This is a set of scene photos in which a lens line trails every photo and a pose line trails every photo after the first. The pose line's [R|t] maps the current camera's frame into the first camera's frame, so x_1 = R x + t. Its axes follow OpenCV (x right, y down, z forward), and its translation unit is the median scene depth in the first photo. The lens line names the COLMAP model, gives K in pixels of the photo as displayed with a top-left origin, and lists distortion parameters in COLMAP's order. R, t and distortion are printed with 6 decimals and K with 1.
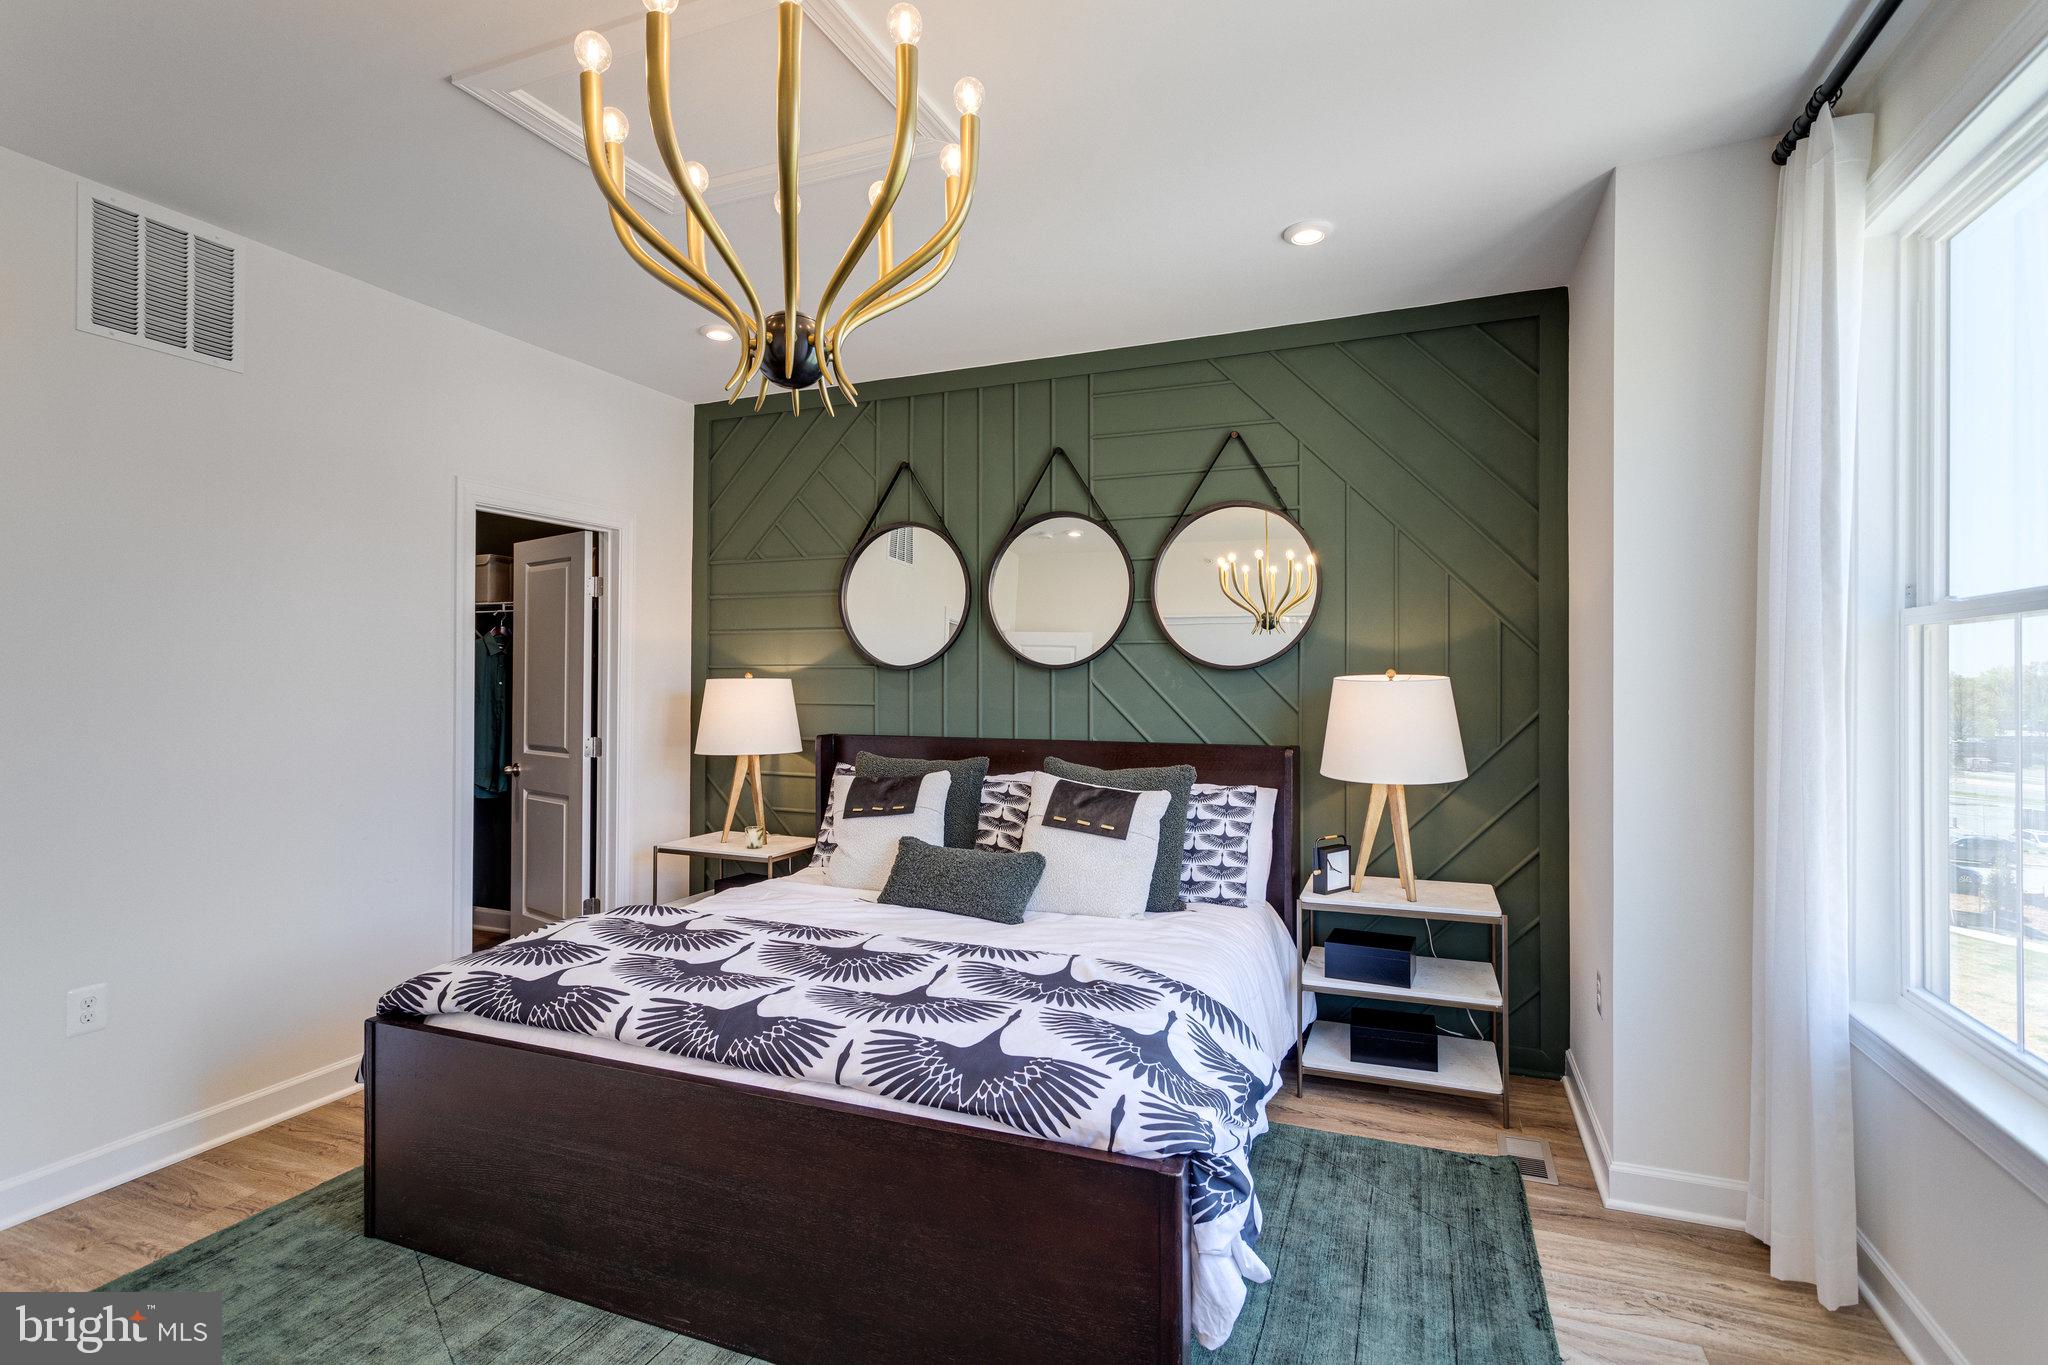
lens RADIAL K [[977.1, 0, 1014.3], [0, 977.1, 683.6], [0, 0, 1]] dist [0.006460, 0.000517]
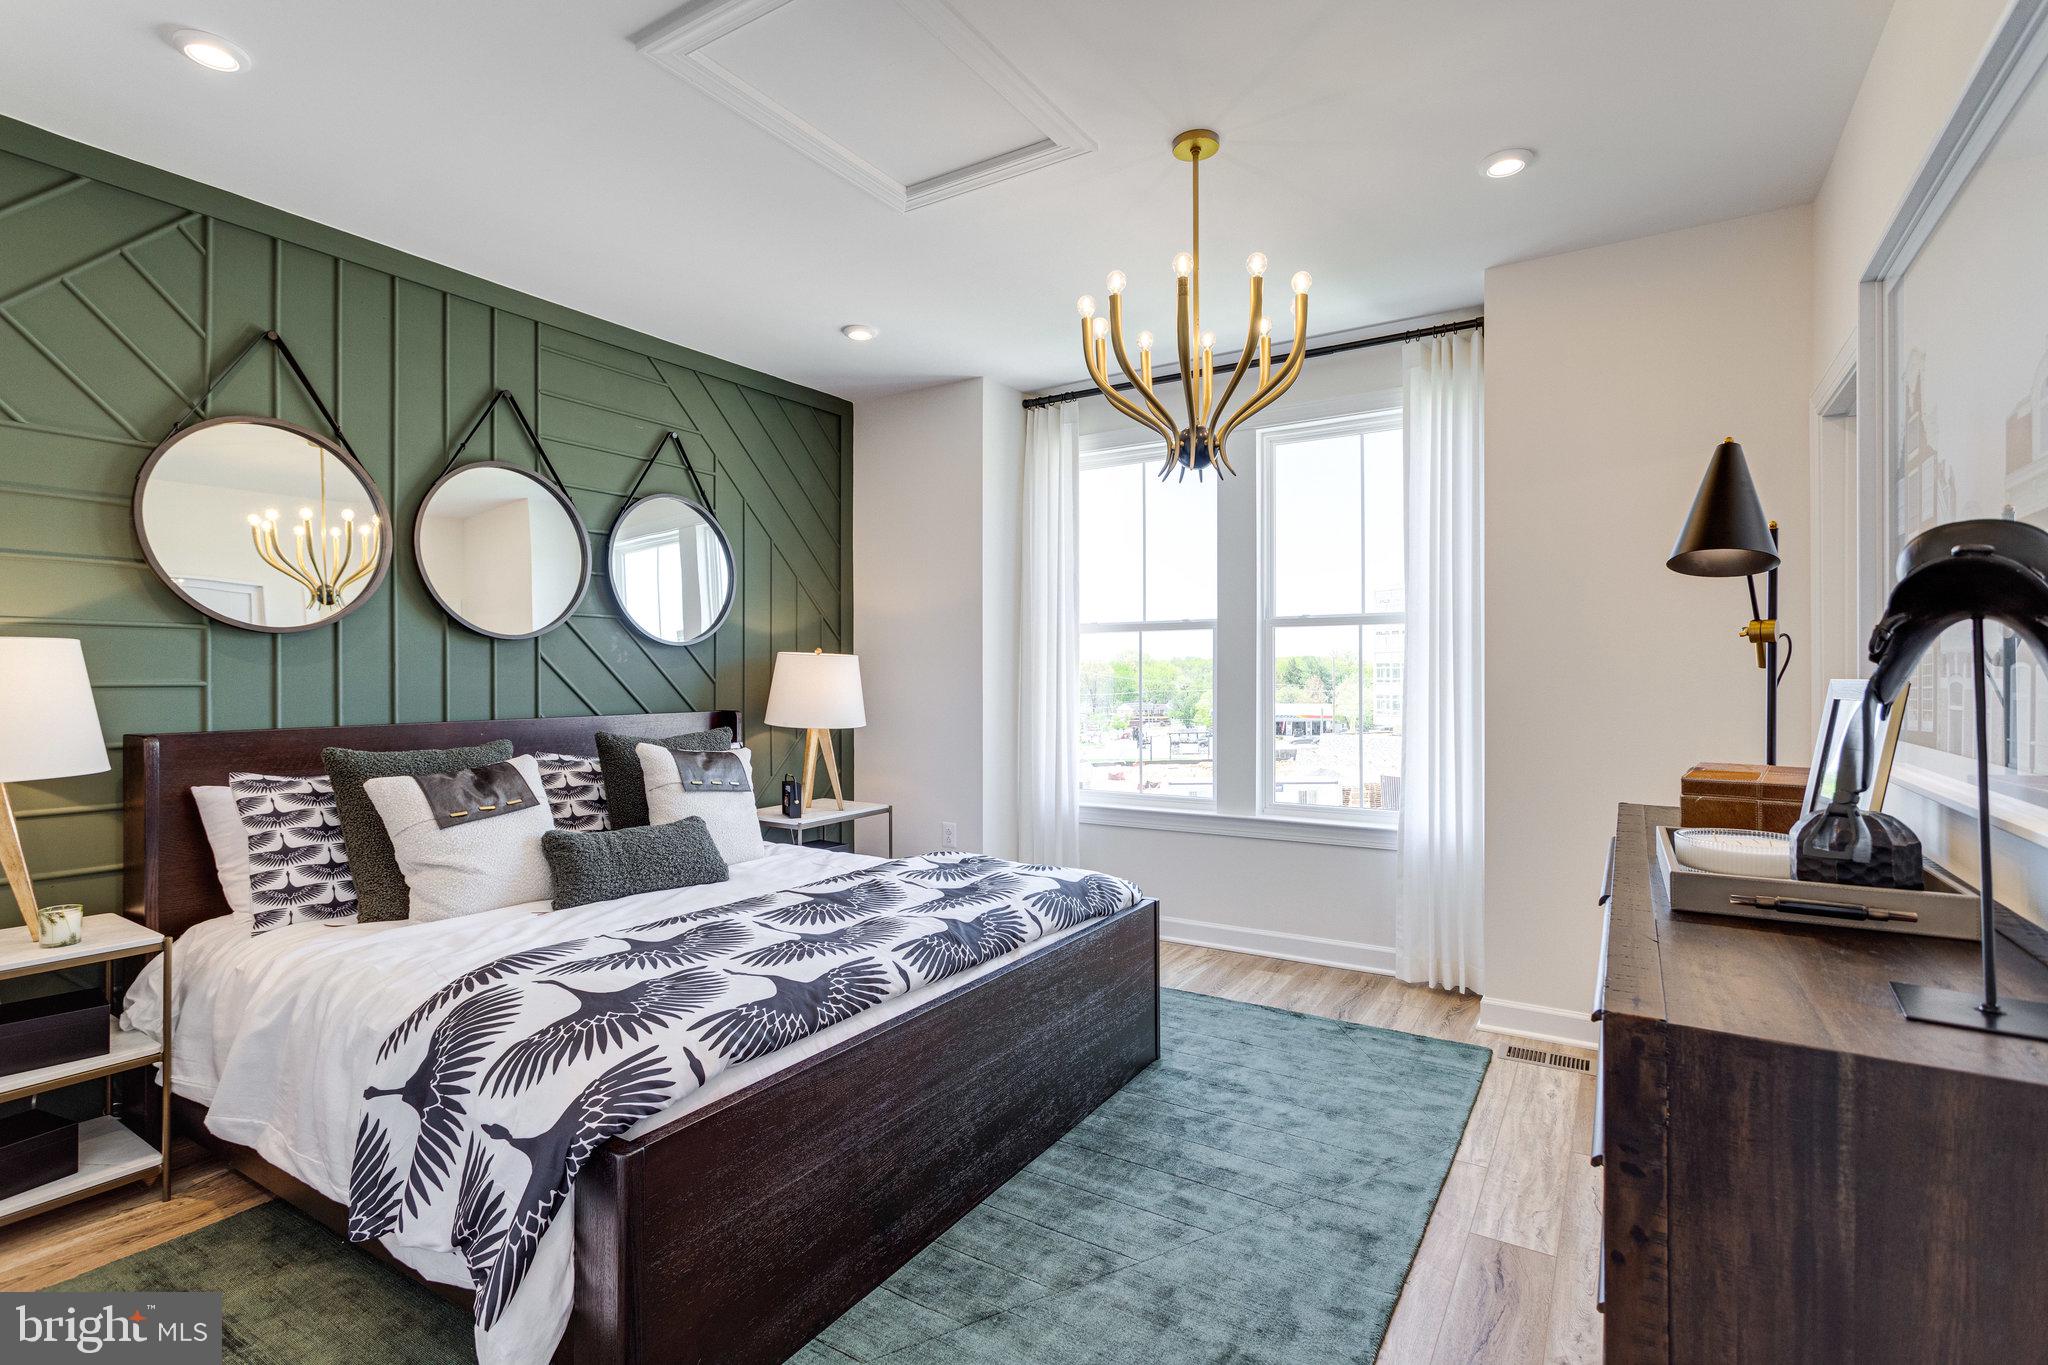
lens RADIAL K [[977.1, 0, 1012.1], [0, 977.1, 676.6], [0, 0, 1]] dist [0.006460, 0.000517]
pose [[0.175626, 0.001465, 0.984456, -0.782171], [0.012760, 0.999912, -0.003764, 0.029126], [-0.984374, 0.013223, 0.175592, 0.412862]]
